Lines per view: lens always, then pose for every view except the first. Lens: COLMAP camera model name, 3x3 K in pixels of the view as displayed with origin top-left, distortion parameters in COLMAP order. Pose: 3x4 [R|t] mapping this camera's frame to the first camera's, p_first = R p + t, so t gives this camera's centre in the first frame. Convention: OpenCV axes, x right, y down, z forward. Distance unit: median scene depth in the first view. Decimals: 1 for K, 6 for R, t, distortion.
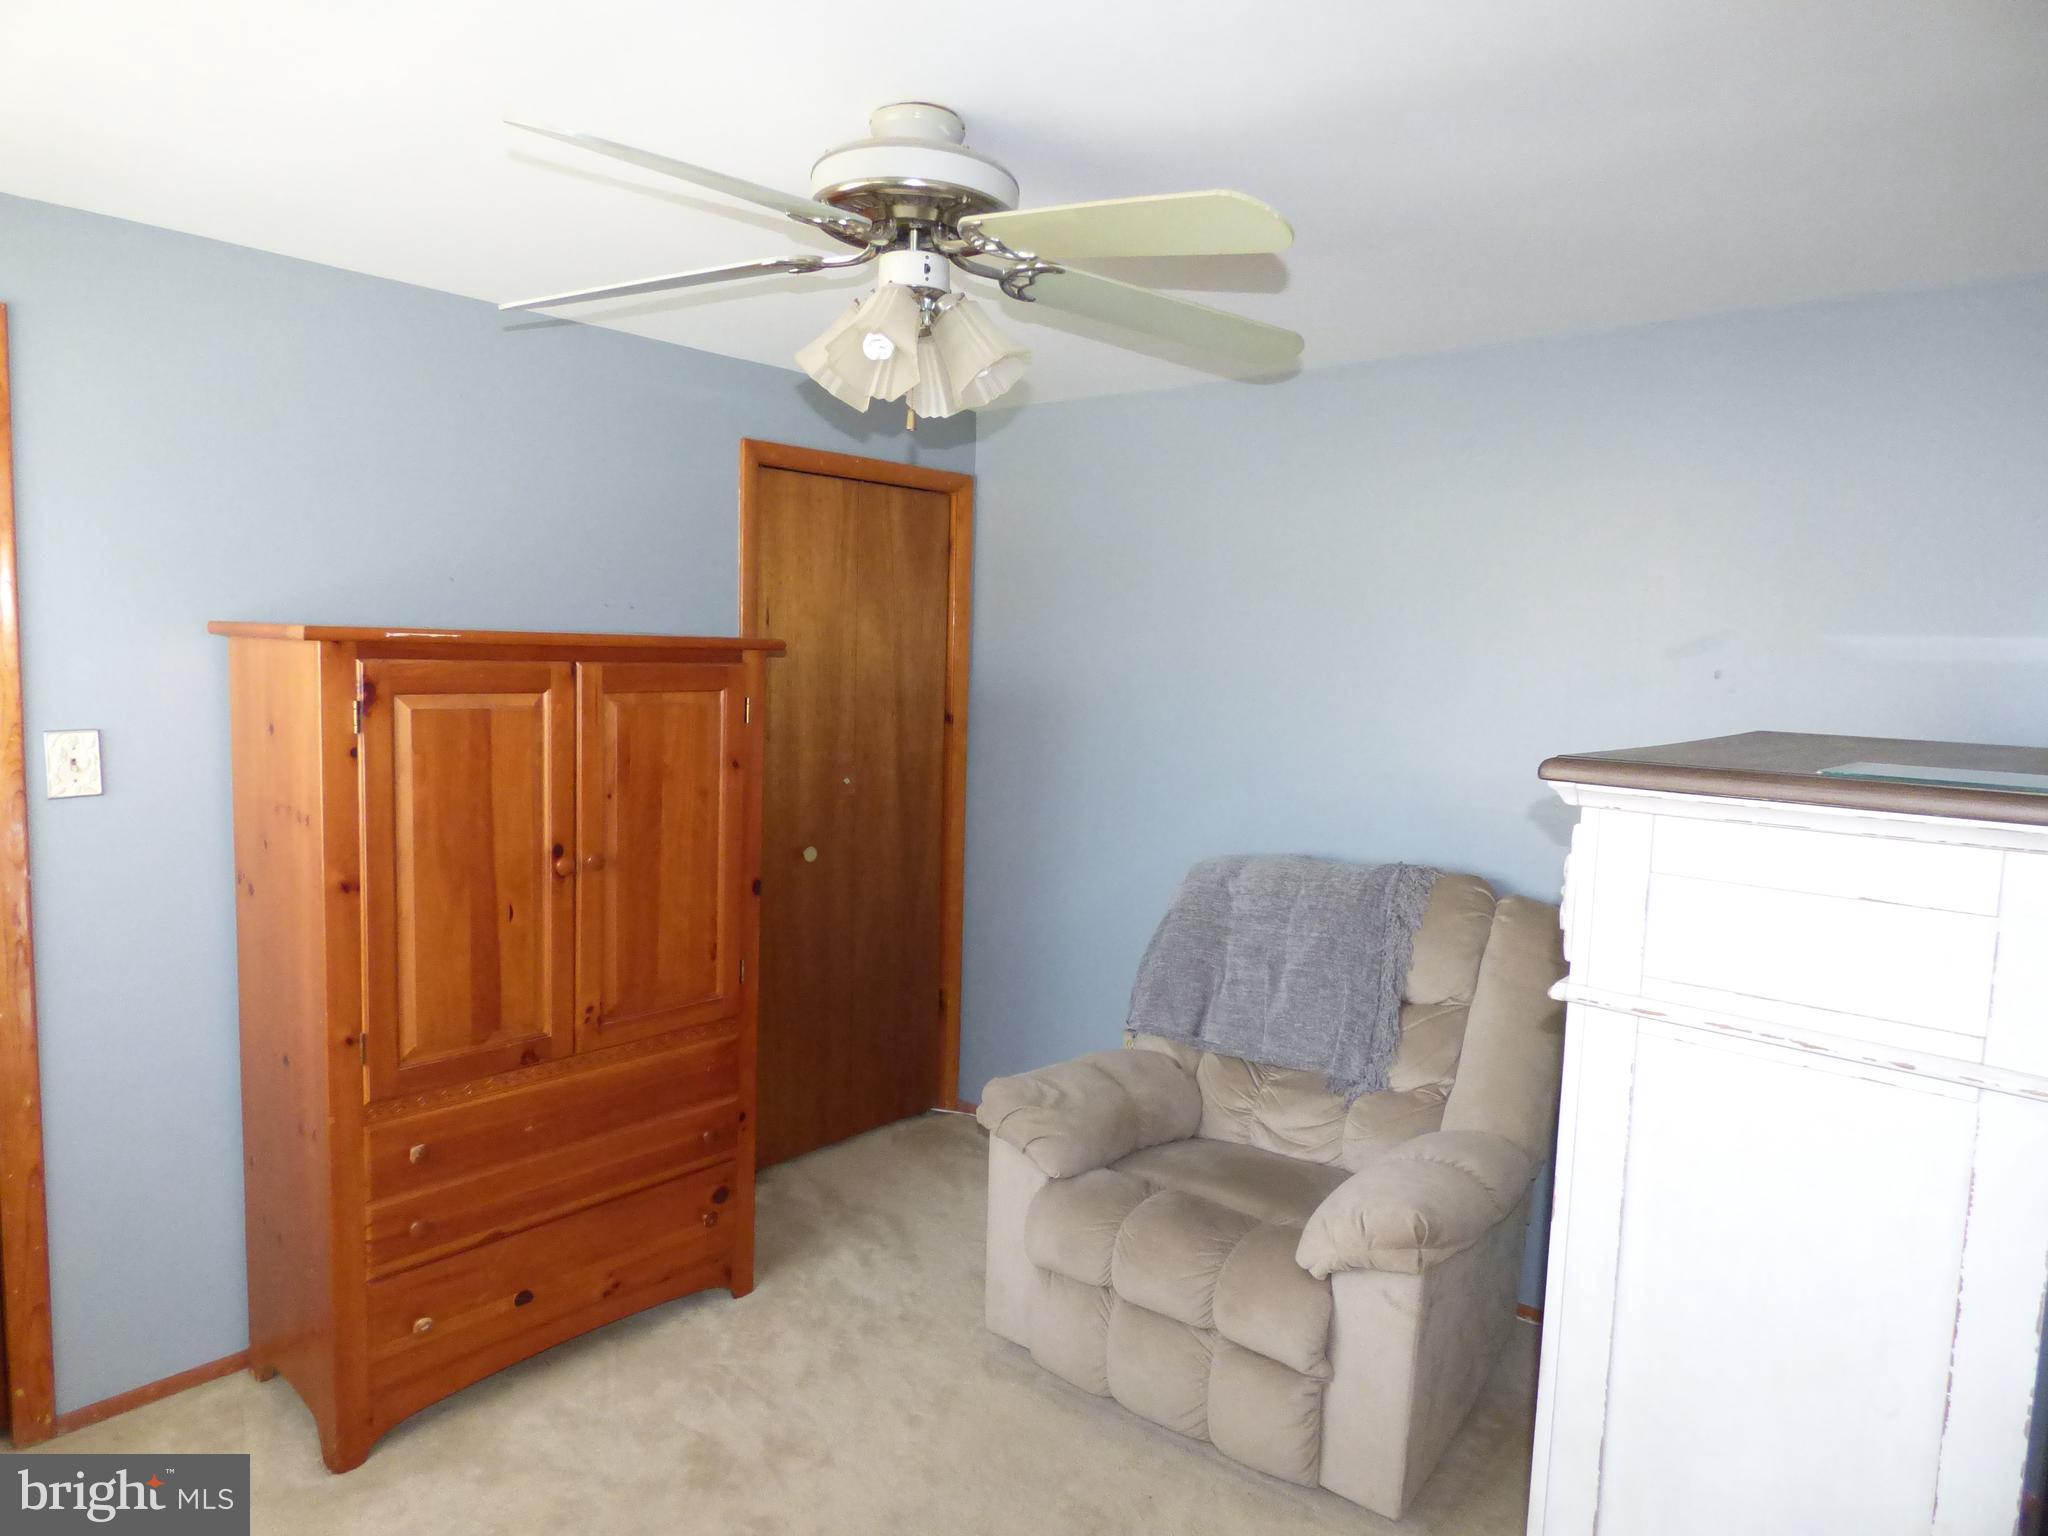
lens RADIAL K [[1261.6, 0, 1024.0], [0, 1261.6, 768.0], [0, 0, 1]] dist [-0.003747, 0.002082]
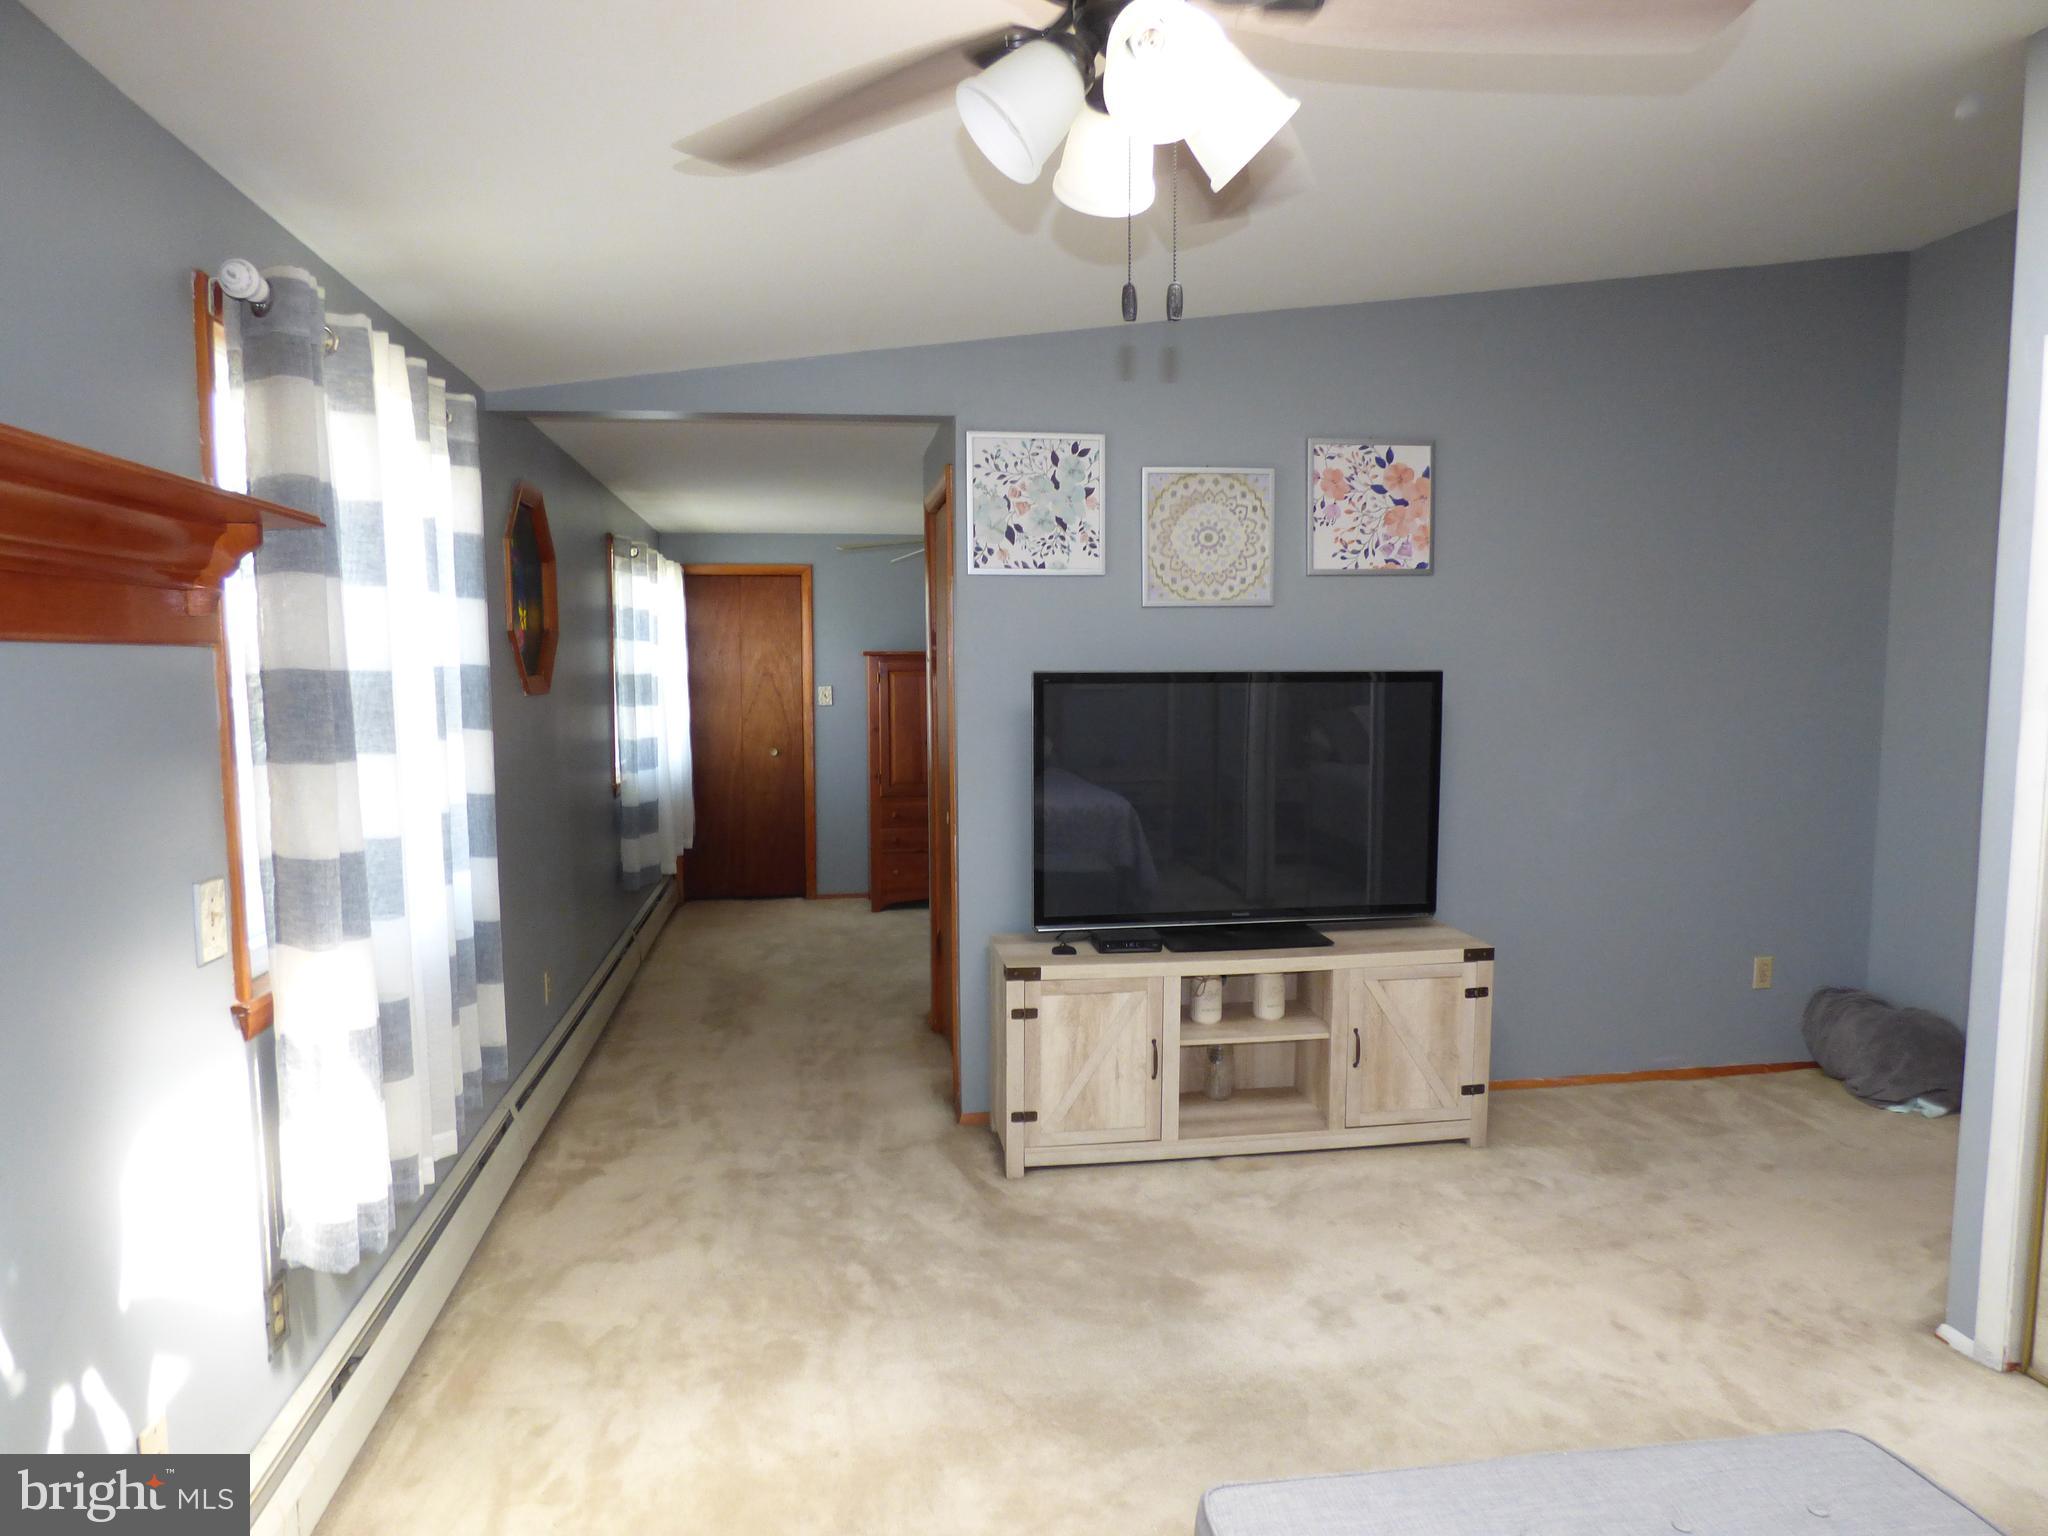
lens RADIAL K [[1261.6, 0, 1024.0], [0, 1261.6, 768.0], [0, 0, 1]] dist [-0.003747, 0.002082]
pose [[0.784254, 0.023721, -0.619987, 1.729749], [-0.036786, 0.999289, -0.008298, 0.196302], [0.619349, 0.029315, 0.784568, -1.285898]]
